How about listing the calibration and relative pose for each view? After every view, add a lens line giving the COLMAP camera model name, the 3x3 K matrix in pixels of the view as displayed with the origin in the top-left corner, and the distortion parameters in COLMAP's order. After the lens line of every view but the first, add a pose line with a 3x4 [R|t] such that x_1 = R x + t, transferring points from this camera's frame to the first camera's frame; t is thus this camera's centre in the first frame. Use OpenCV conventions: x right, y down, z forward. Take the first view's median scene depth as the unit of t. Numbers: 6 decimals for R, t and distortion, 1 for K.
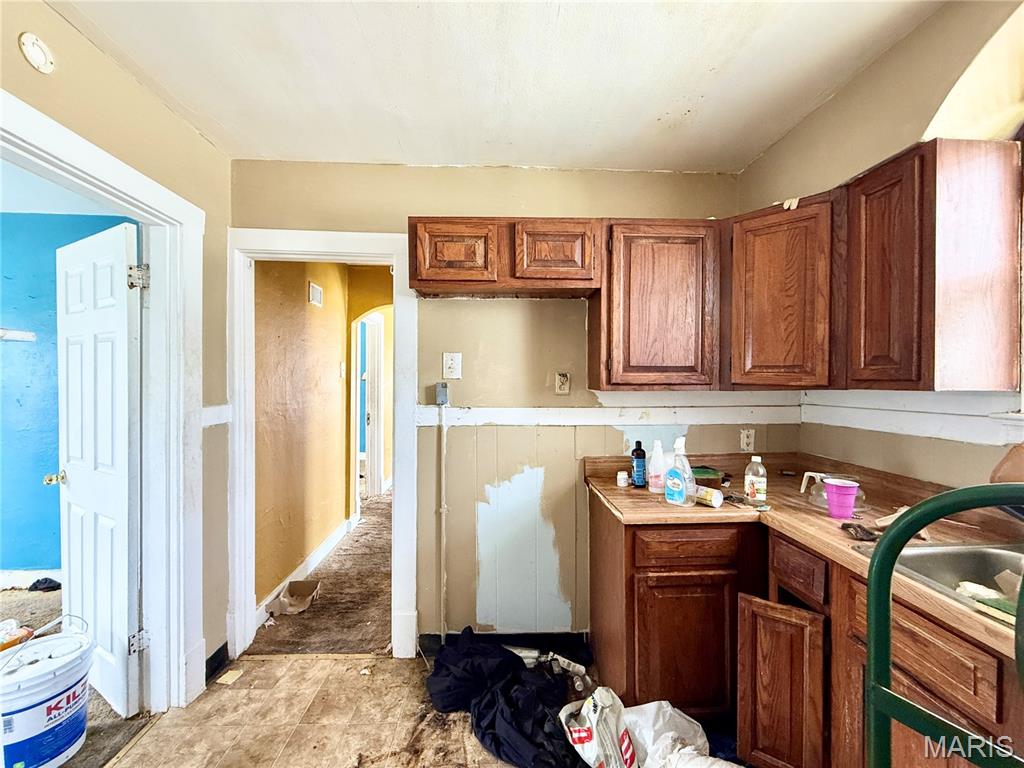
lens RADIAL K [[417.7, 0, 512.0], [0, 417.7, 384.0], [0, 0, 1]] dist [-0.002014, -0.000101]
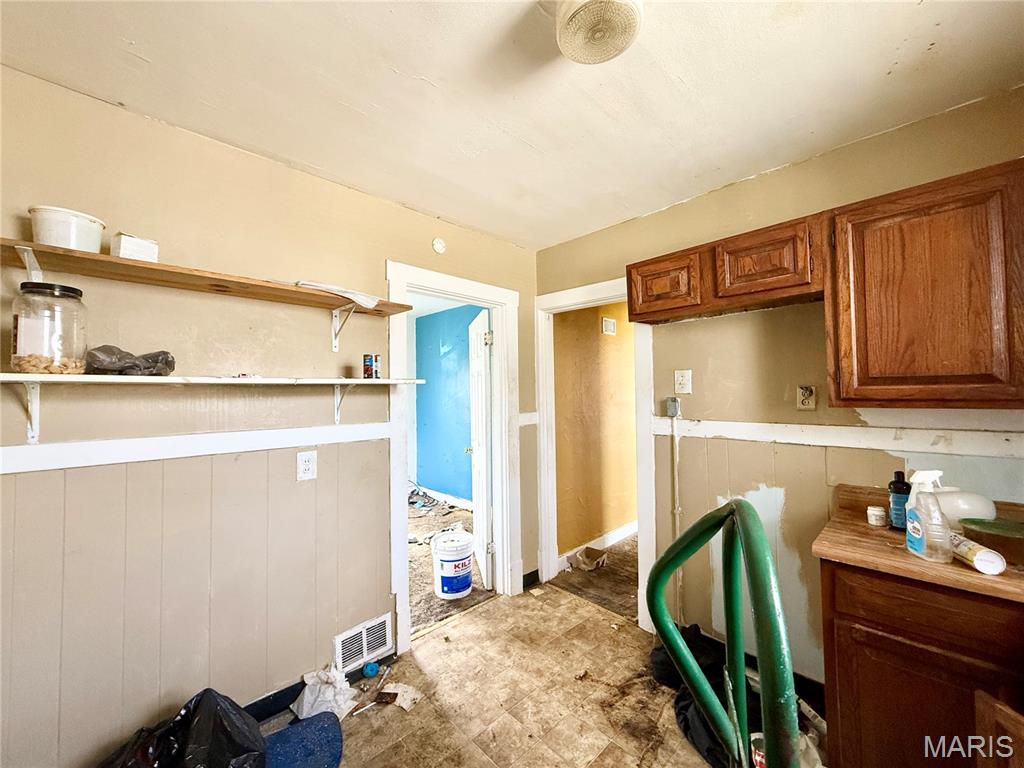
lens RADIAL K [[417.7, 0, 512.0], [0, 417.7, 384.0], [0, 0, 1]] dist [-0.002014, -0.000101]
pose [[0.654755, -0.026287, -0.755384, 0.449741], [0.011148, 0.999622, -0.025124, -0.017651], [0.755759, 0.008030, 0.654801, -0.073450]]
